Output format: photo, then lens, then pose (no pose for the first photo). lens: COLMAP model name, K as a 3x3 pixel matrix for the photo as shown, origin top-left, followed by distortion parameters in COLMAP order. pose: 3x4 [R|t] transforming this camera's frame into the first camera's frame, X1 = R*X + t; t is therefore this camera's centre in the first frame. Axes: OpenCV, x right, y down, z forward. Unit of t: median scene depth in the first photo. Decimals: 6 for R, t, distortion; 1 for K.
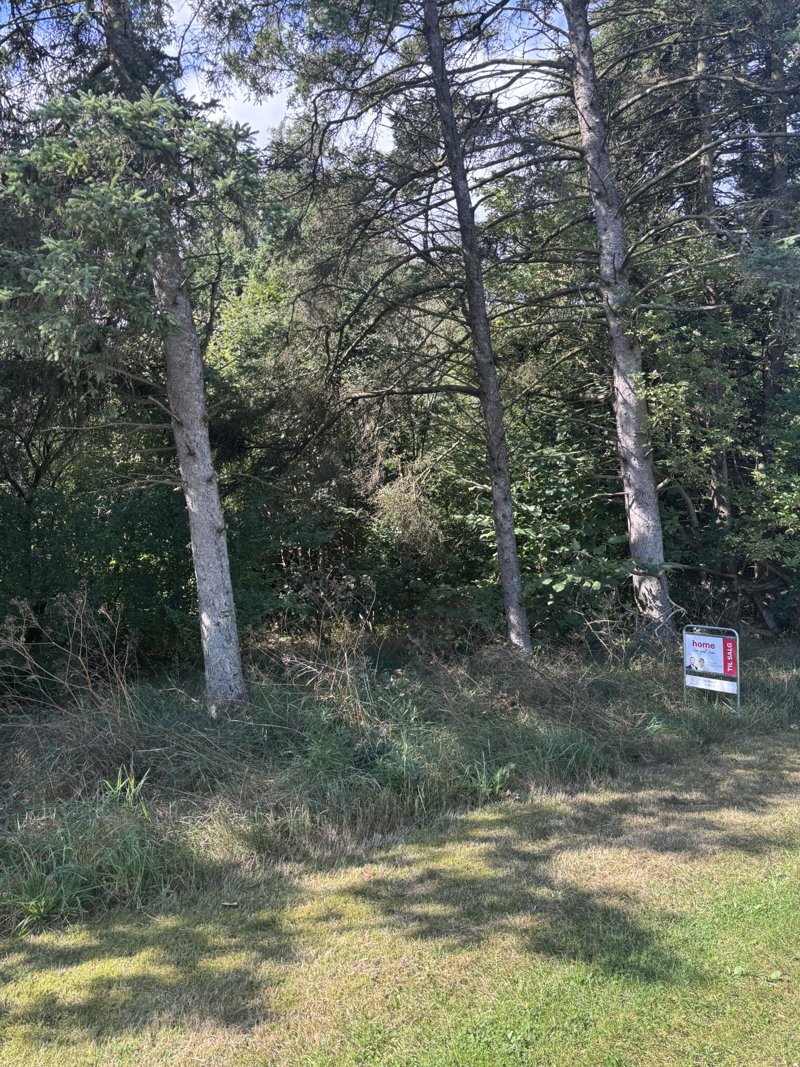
lens RADIAL K [[806.2, 0, 400.8], [0, 806.2, 535.6], [0, 0, 1]] dist [0.003617, -0.000340]
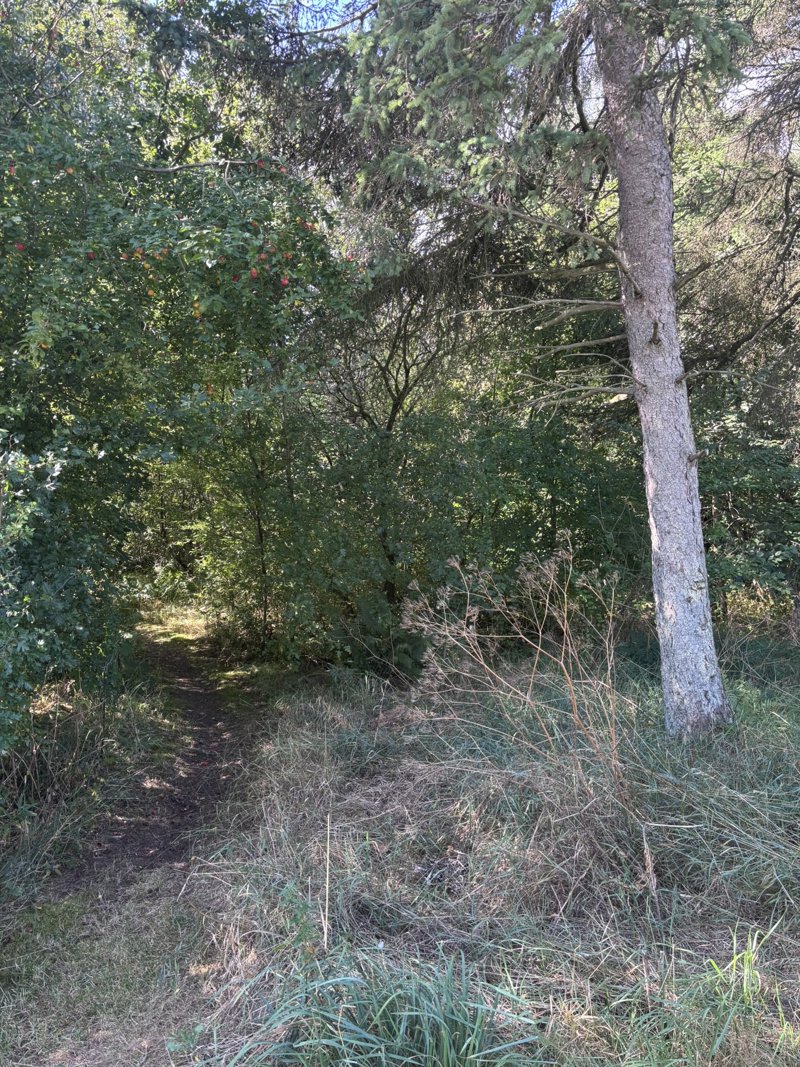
lens RADIAL K [[806.2, 0, 399.5], [0, 806.2, 532.5], [0, 0, 1]] dist [0.003617, -0.000340]
pose [[0.937172, 0.008770, -0.348756, -0.217772], [0.009968, 0.998603, 0.051898, 0.017352], [0.348724, -0.052114, 0.935775, 0.297406]]
